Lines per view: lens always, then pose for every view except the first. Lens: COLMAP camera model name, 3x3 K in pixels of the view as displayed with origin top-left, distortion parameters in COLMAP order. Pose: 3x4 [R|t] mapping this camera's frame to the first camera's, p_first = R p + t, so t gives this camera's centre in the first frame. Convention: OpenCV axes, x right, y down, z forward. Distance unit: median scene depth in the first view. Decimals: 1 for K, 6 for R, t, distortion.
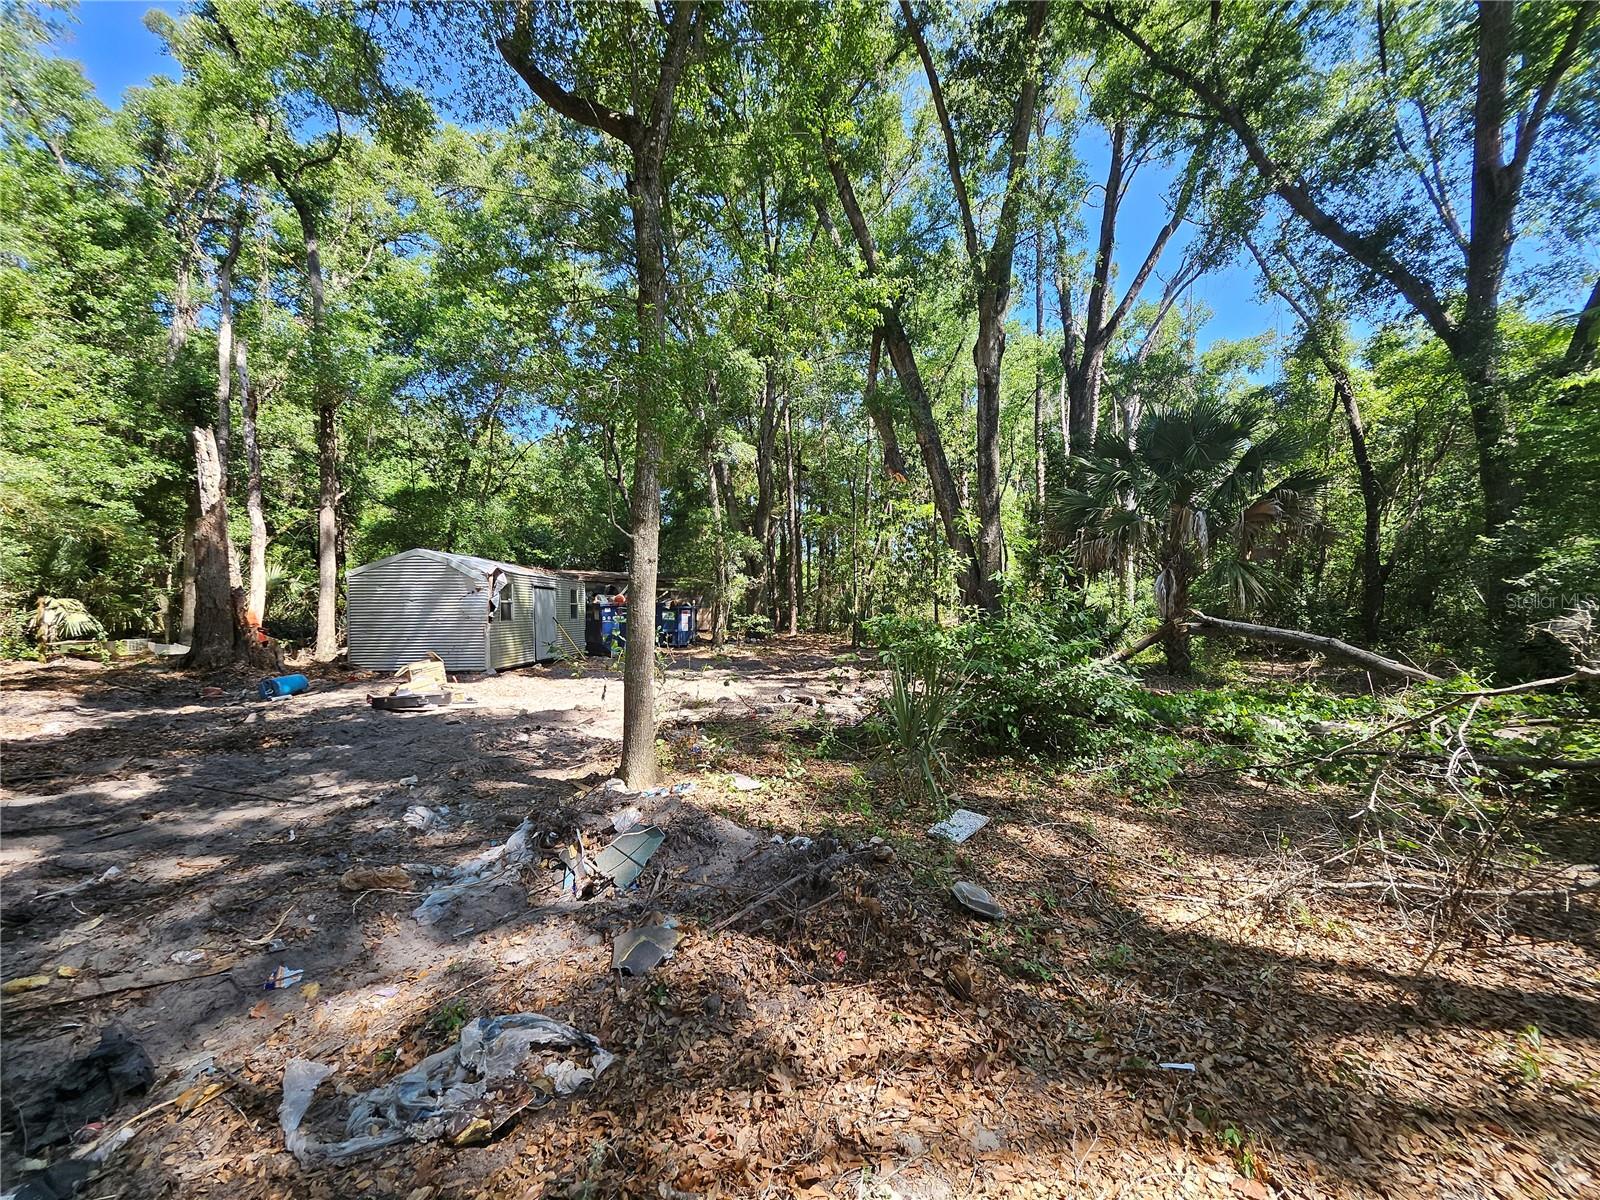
lens RADIAL K [[642.7, 0, 804.2], [0, 642.7, 607.0], [0, 0, 1]] dist [0.003489, 0.000312]
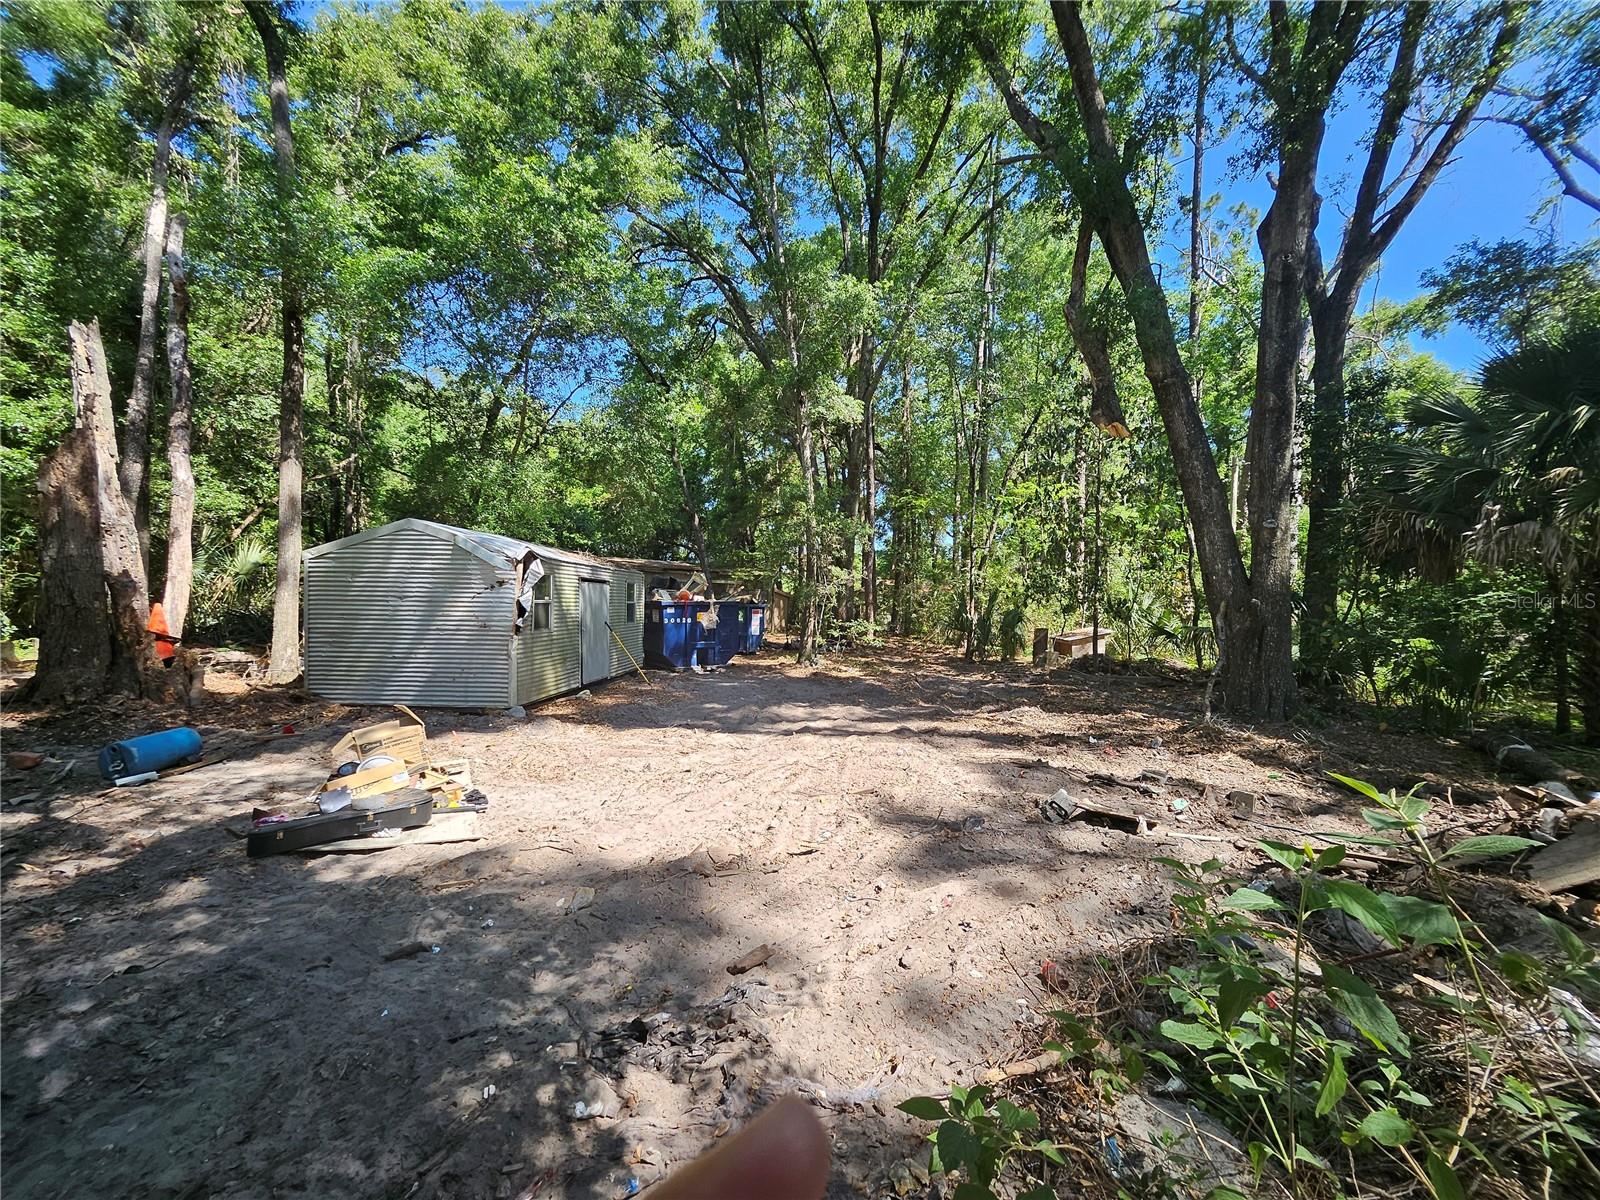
lens RADIAL K [[642.7, 0, 805.0], [0, 642.7, 607.3], [0, 0, 1]] dist [0.003489, 0.000312]
pose [[0.998786, 0.024540, -0.042702, -0.138880], [-0.023998, 0.999625, 0.013167, -0.015598], [0.043009, -0.012127, 0.999001, 0.295216]]
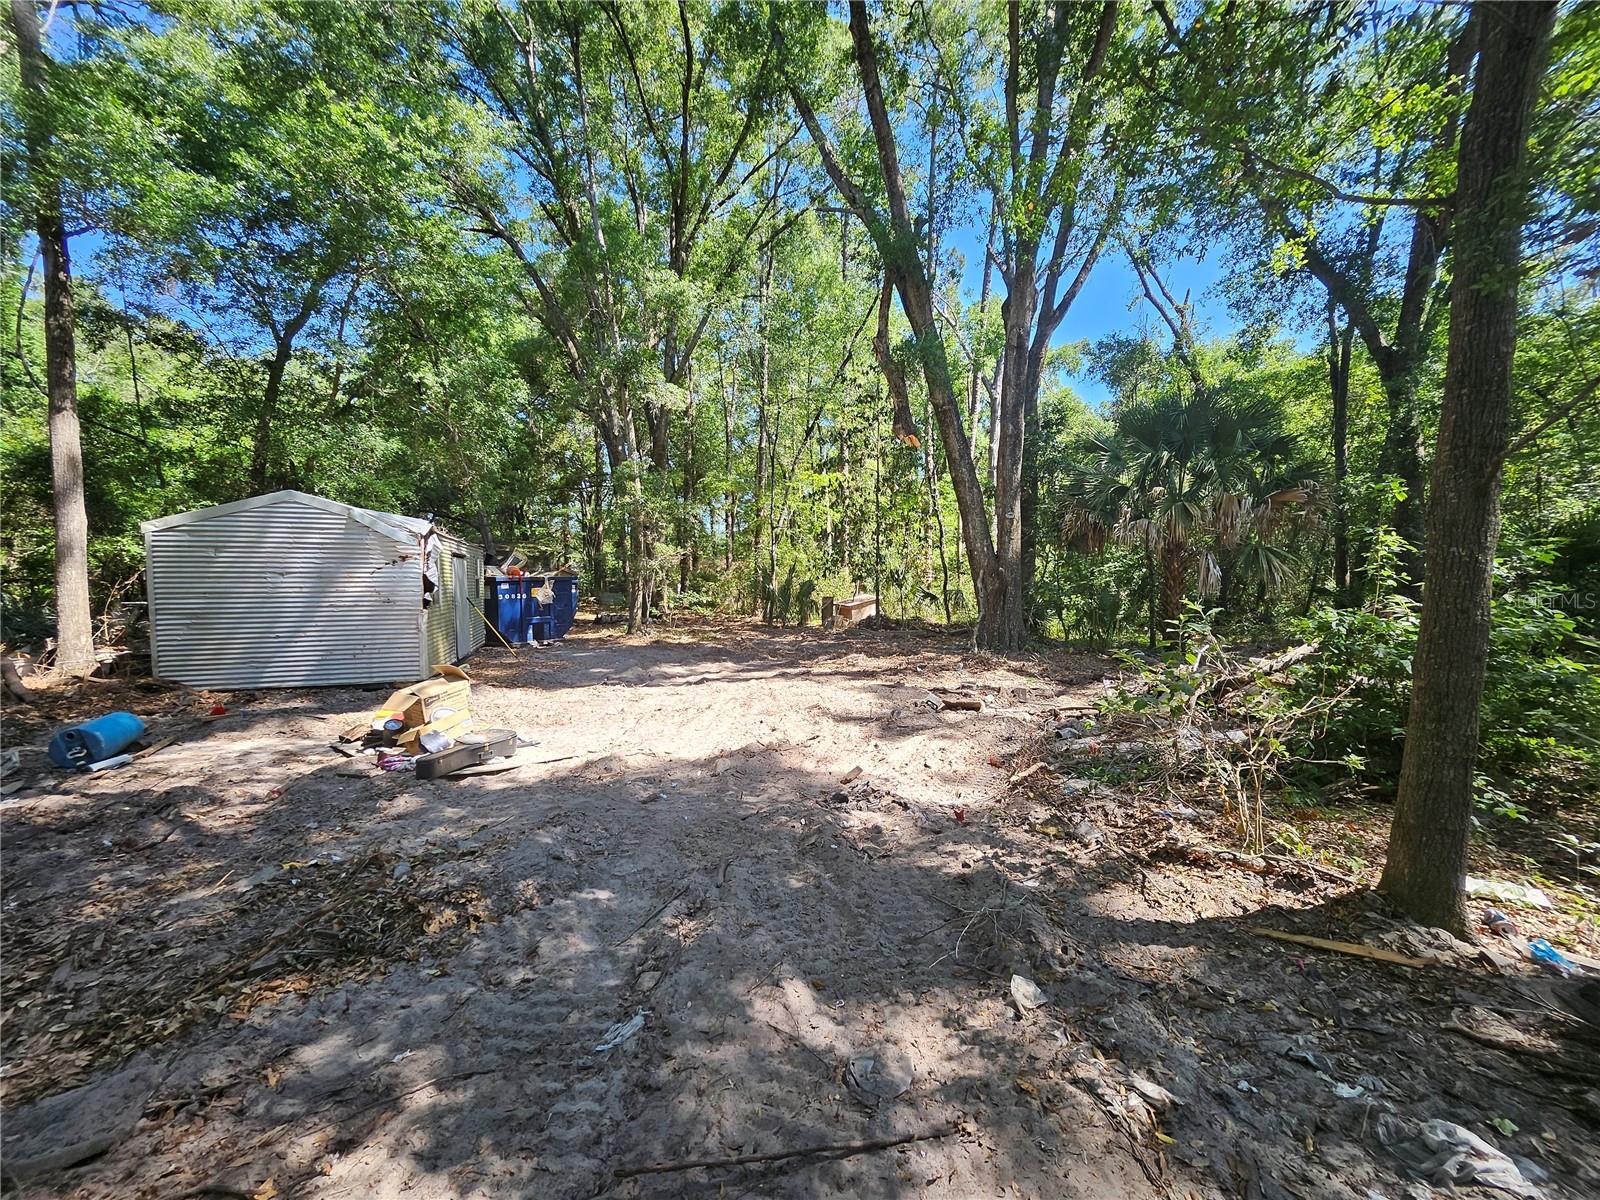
lens RADIAL K [[642.7, 0, 804.9], [0, 642.7, 607.5], [0, 0, 1]] dist [0.003489, 0.000312]
pose [[0.939470, -0.006892, 0.342562, -0.283593], [-0.008705, 0.998995, 0.043975, -0.008086], [-0.342521, -0.044295, 0.938465, 0.196460]]
